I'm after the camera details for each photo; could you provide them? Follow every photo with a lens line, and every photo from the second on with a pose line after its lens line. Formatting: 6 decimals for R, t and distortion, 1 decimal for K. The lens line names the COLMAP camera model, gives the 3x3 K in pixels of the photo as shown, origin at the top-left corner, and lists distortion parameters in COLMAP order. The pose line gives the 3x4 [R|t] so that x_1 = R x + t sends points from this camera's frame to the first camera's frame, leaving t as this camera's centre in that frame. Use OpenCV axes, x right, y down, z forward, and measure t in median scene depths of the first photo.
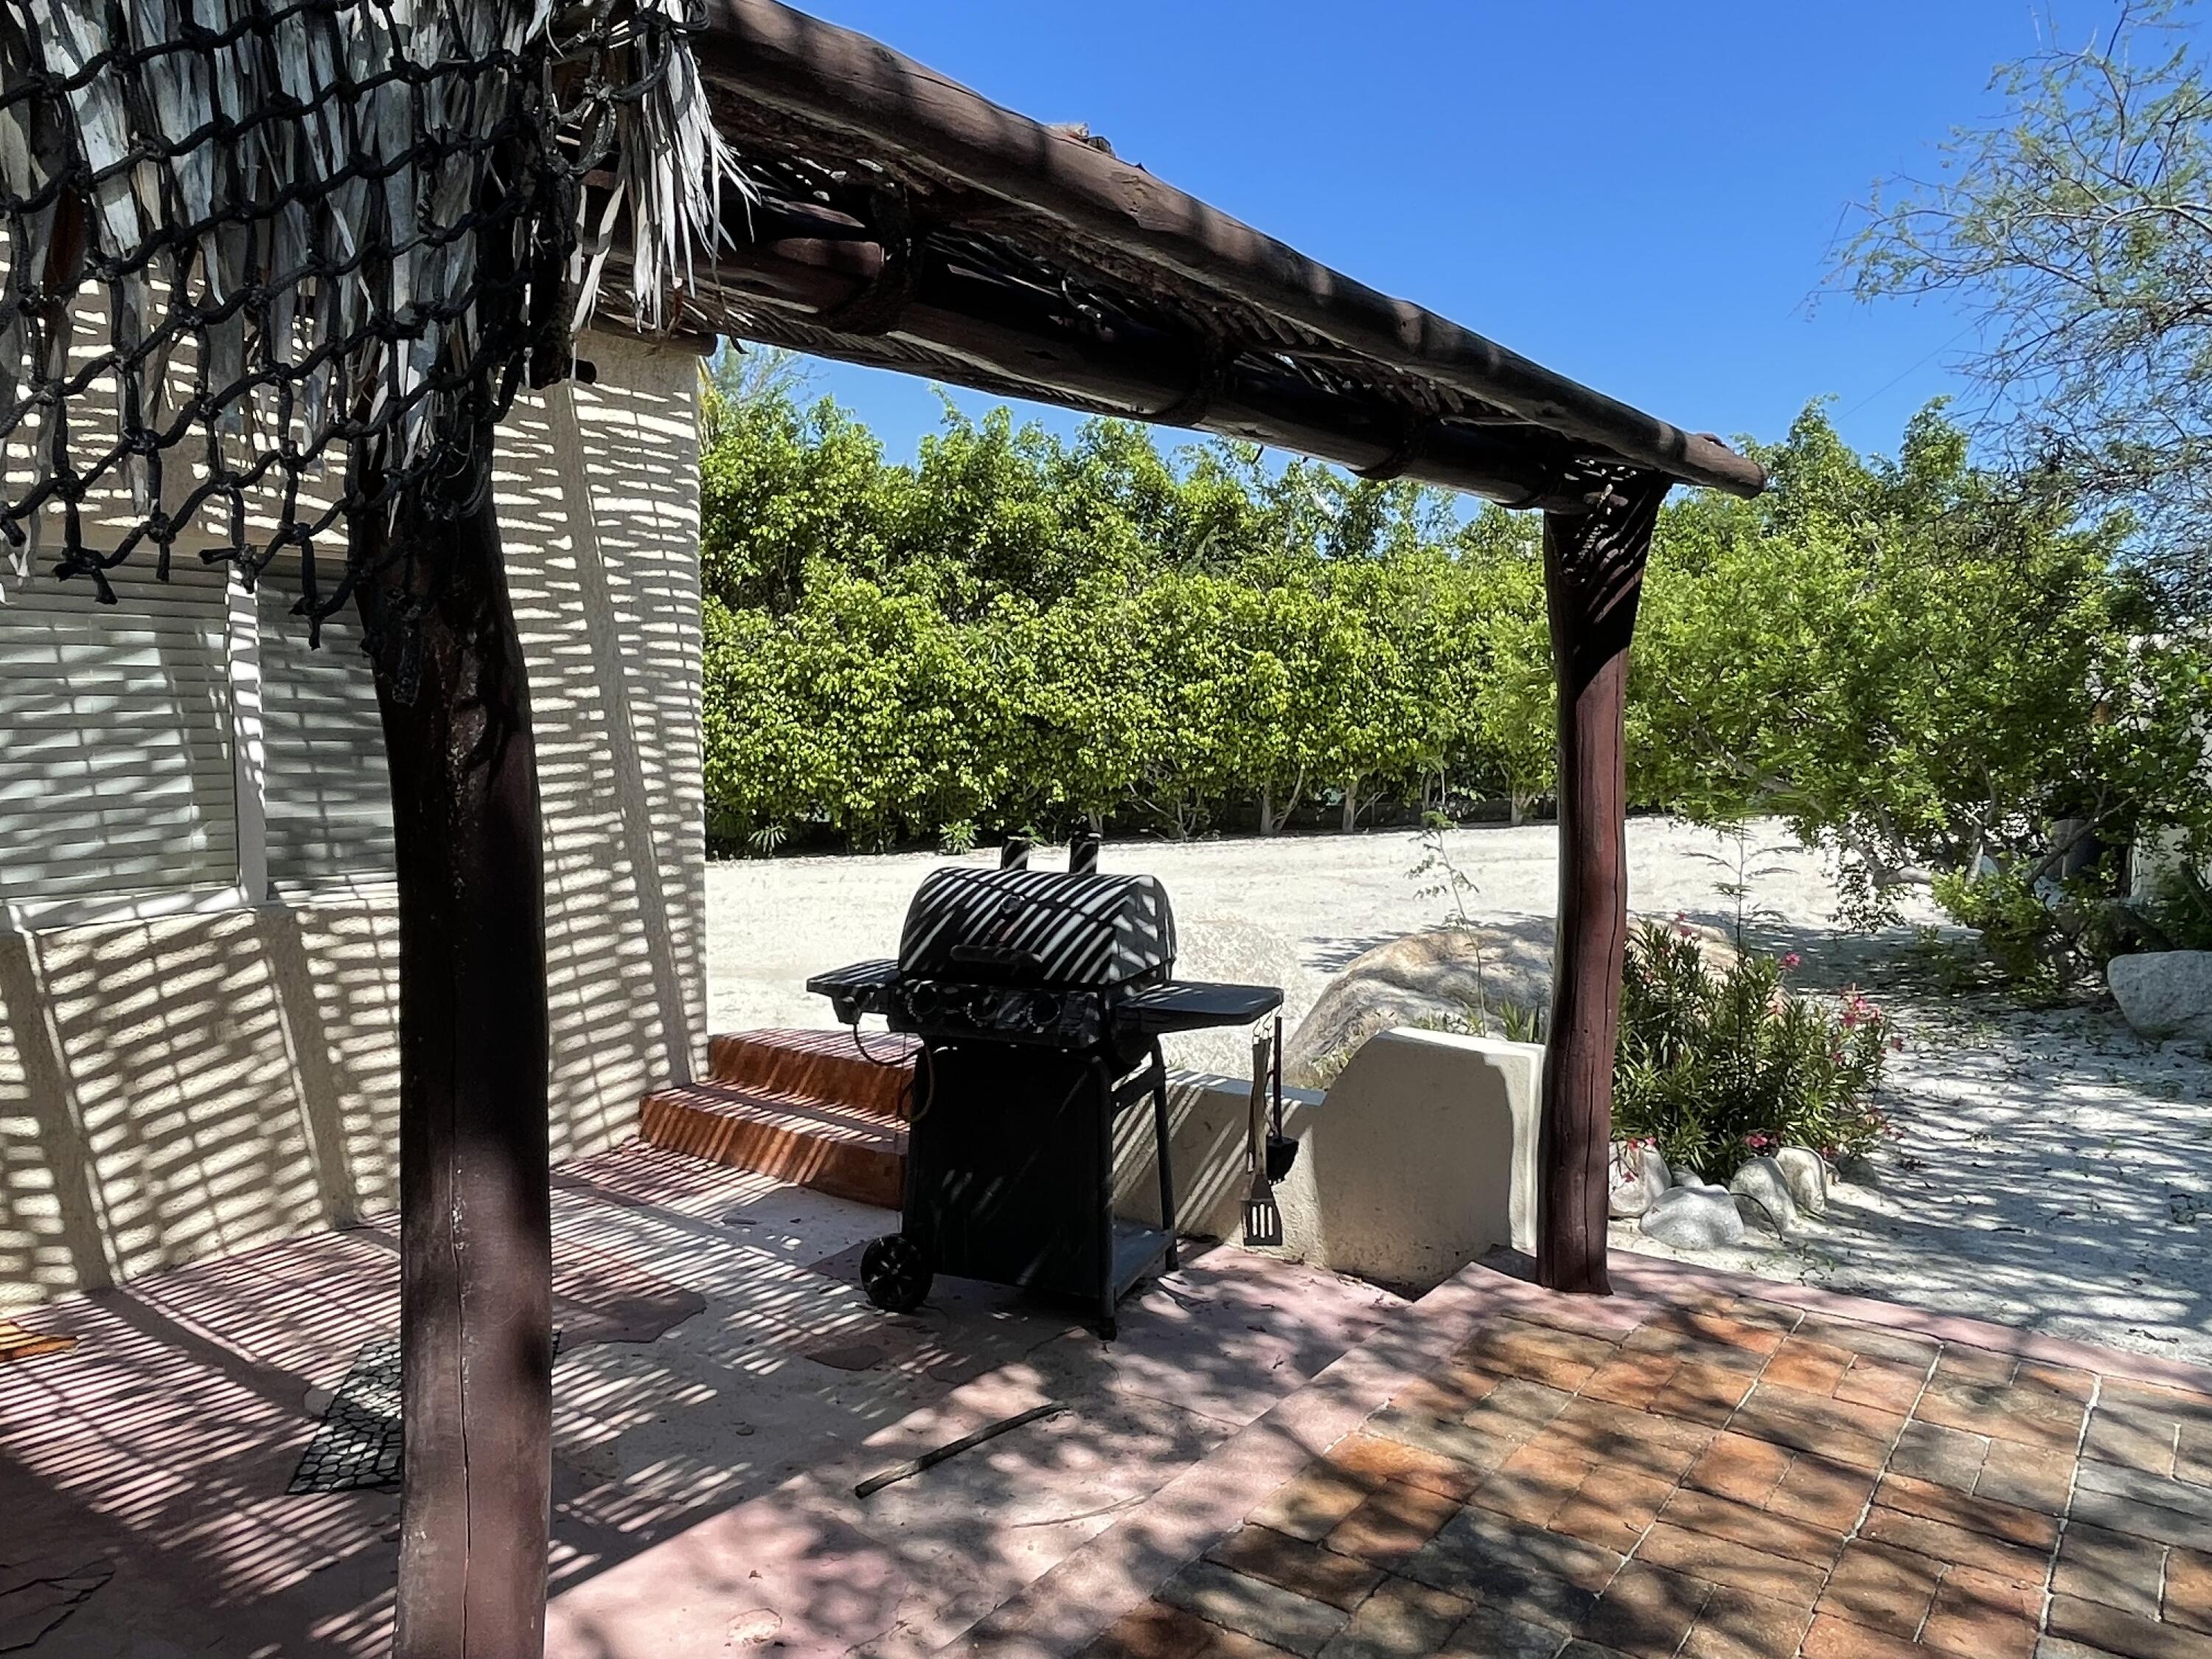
lens RADIAL K [[1544.8, 0, 1151.8], [0, 1544.8, 819.6], [0, 0, 1]] dist [0.033732, -0.061368]
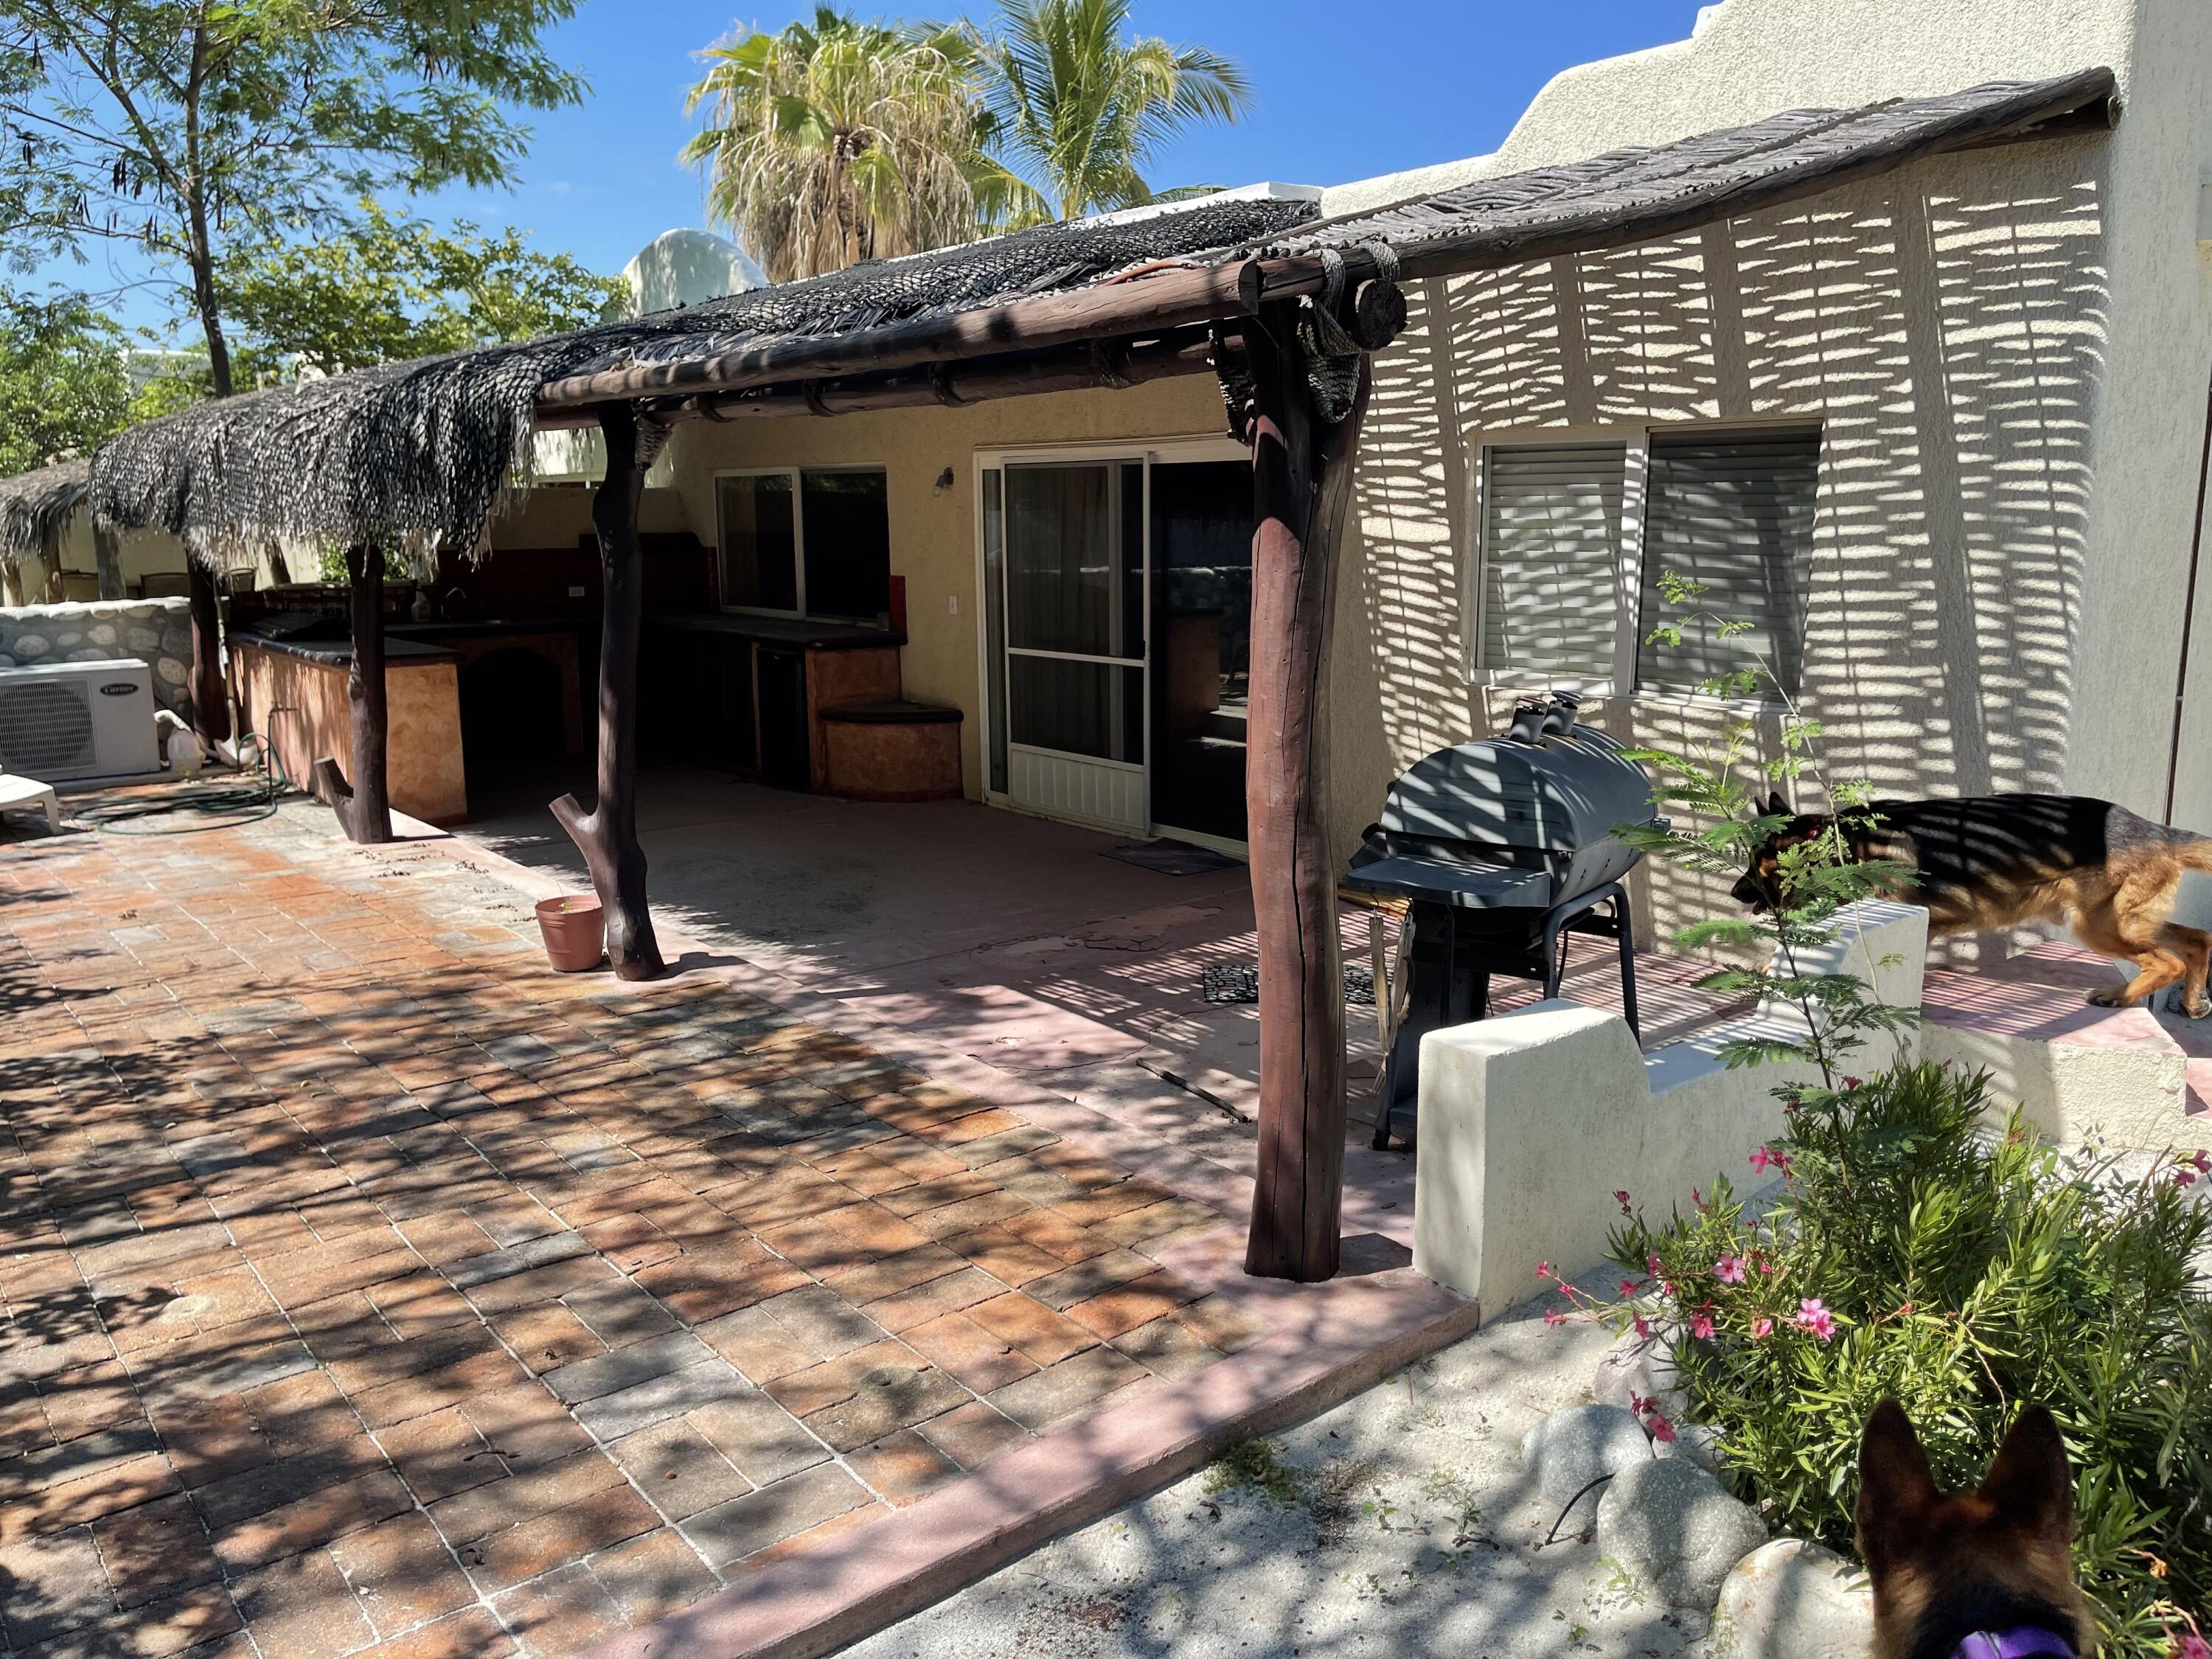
lens RADIAL K [[1672.6, 0, 1090.3], [0, 1672.6, 815.8], [0, 0, 1]] dist [0.078833, -0.093455]
pose [[-0.272883, 0.170332, -0.946848, 0.812507], [-0.069390, 0.978153, 0.195961, -0.084538], [0.959541, 0.119176, -0.255102, 0.788157]]
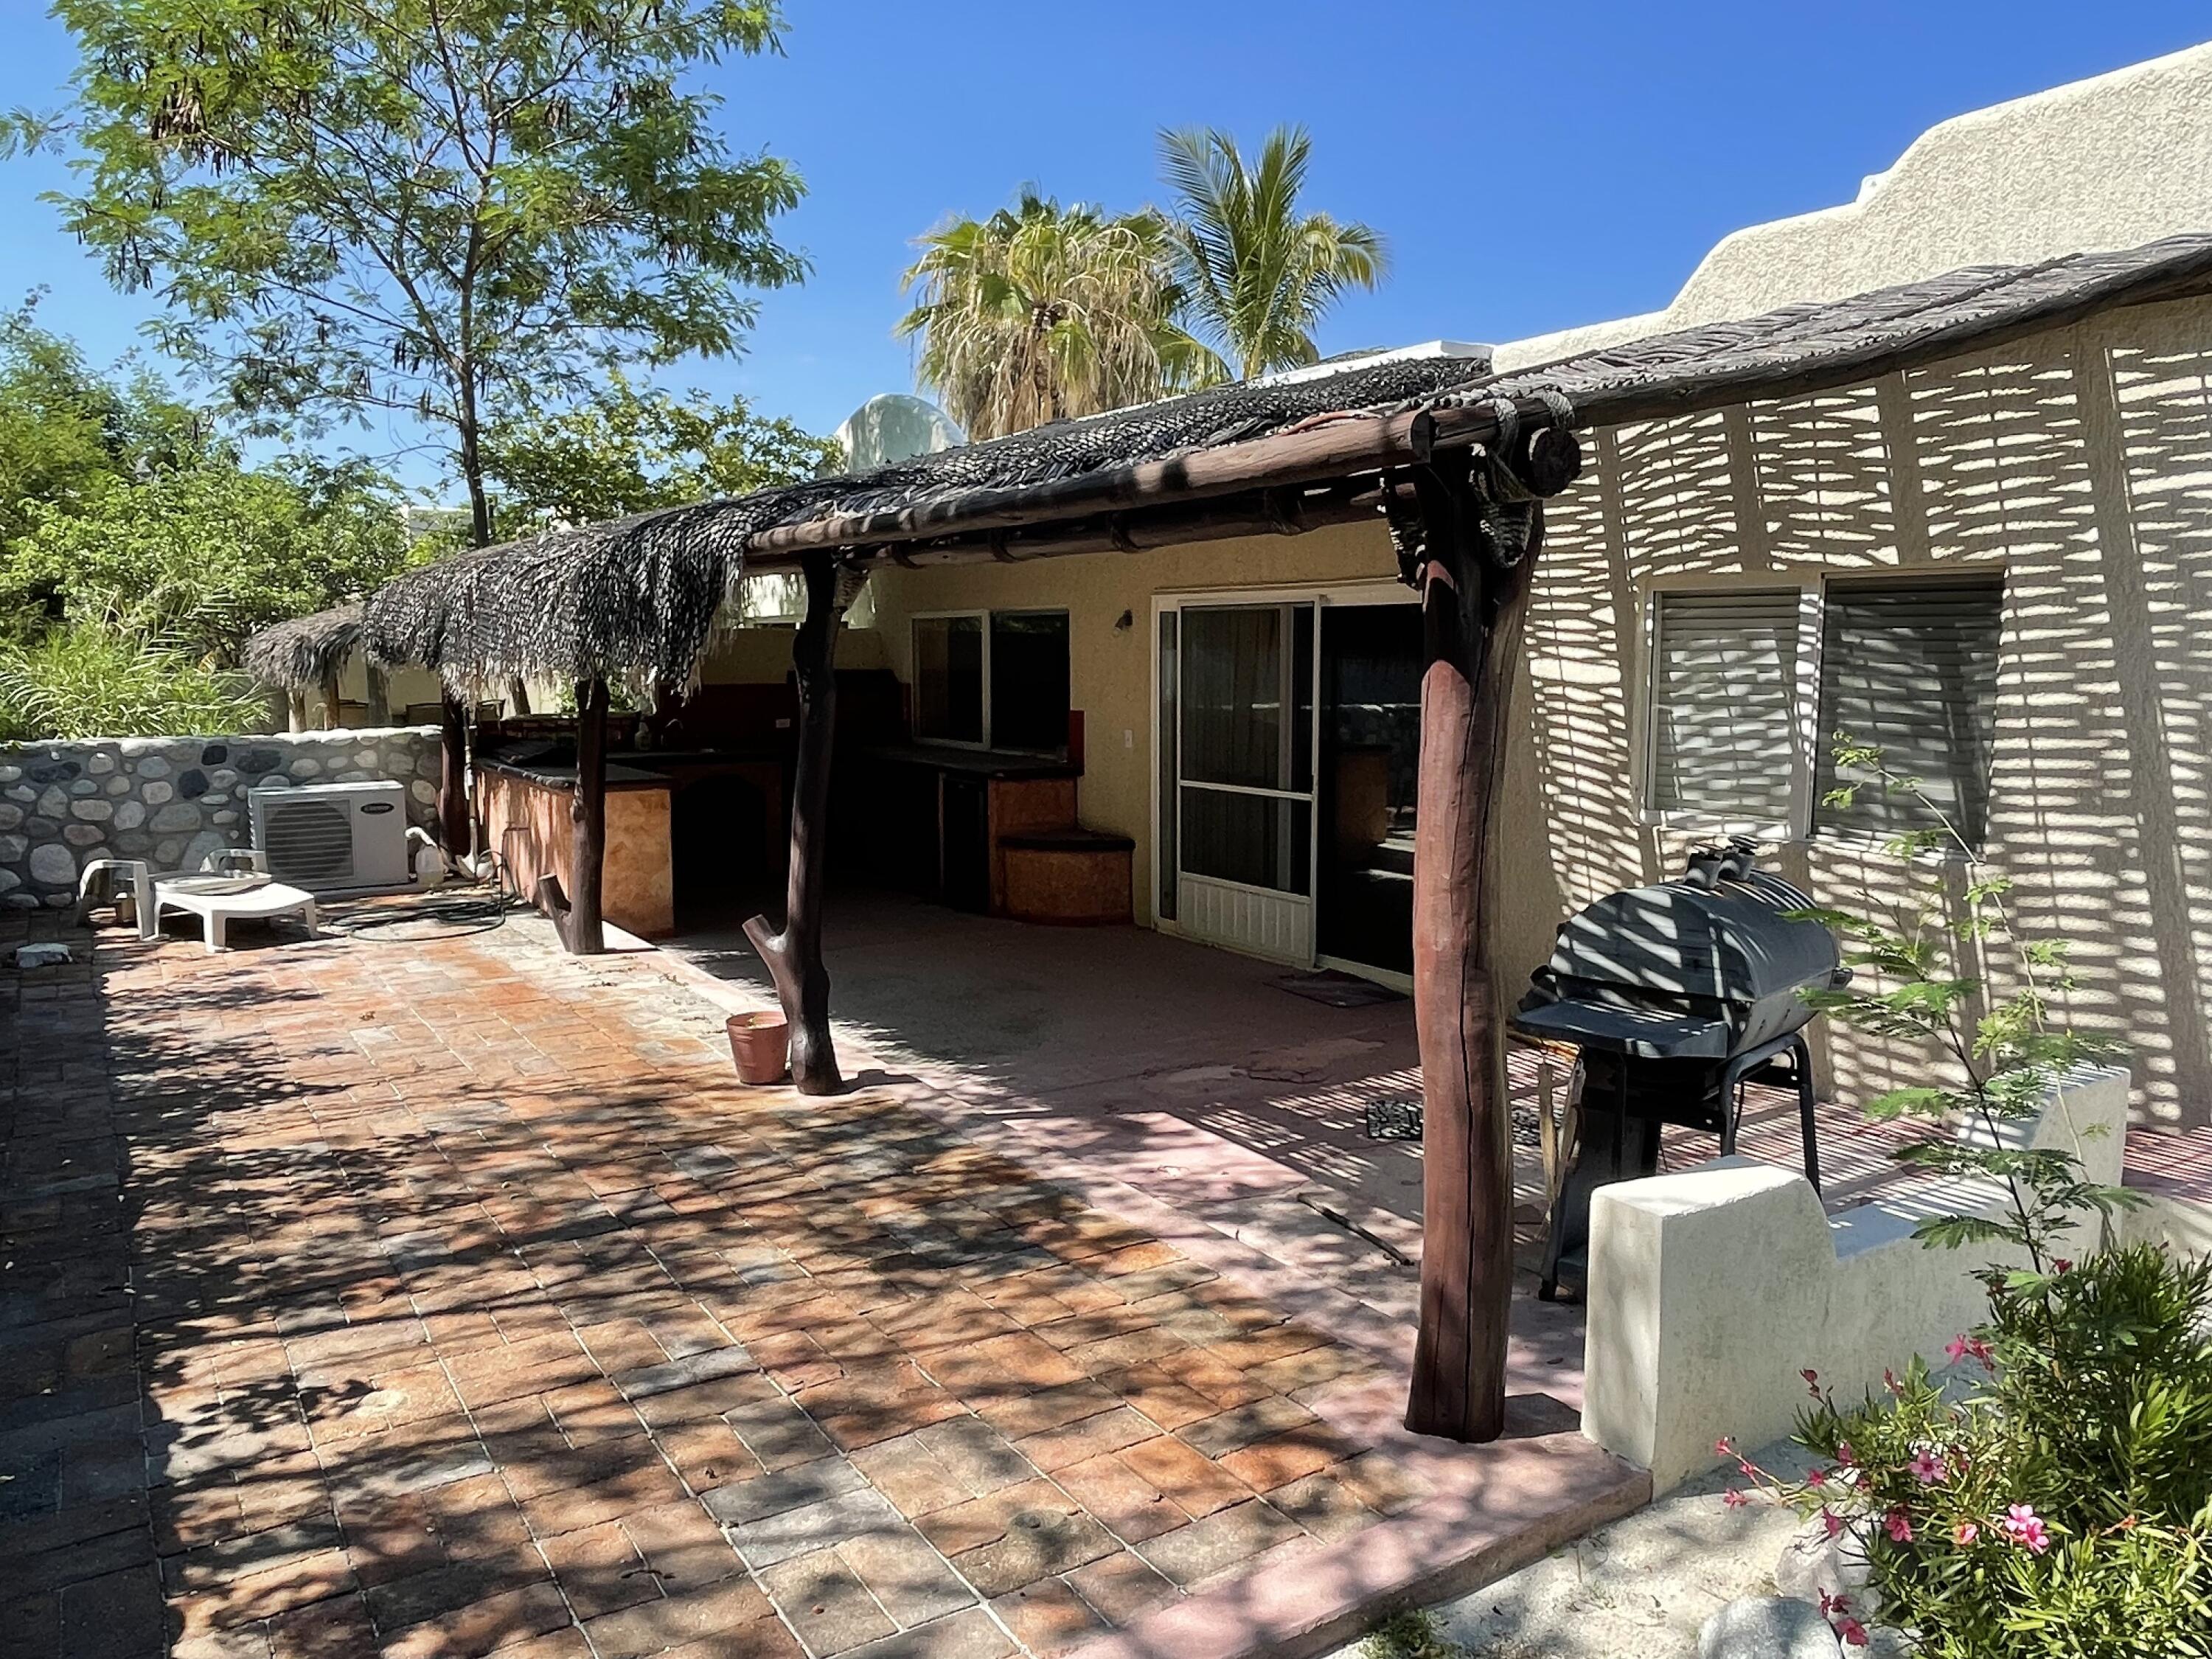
lens RADIAL K [[1599.4, 0, 1092.2], [0, 1599.4, 826.1], [0, 0, 1]] dist [0.028381, -0.050455]
pose [[-0.373329, 0.098285, -0.922478, 0.789630], [-0.072896, 0.988190, 0.134787, -0.084941], [0.924831, 0.117565, -0.361756, 0.782592]]
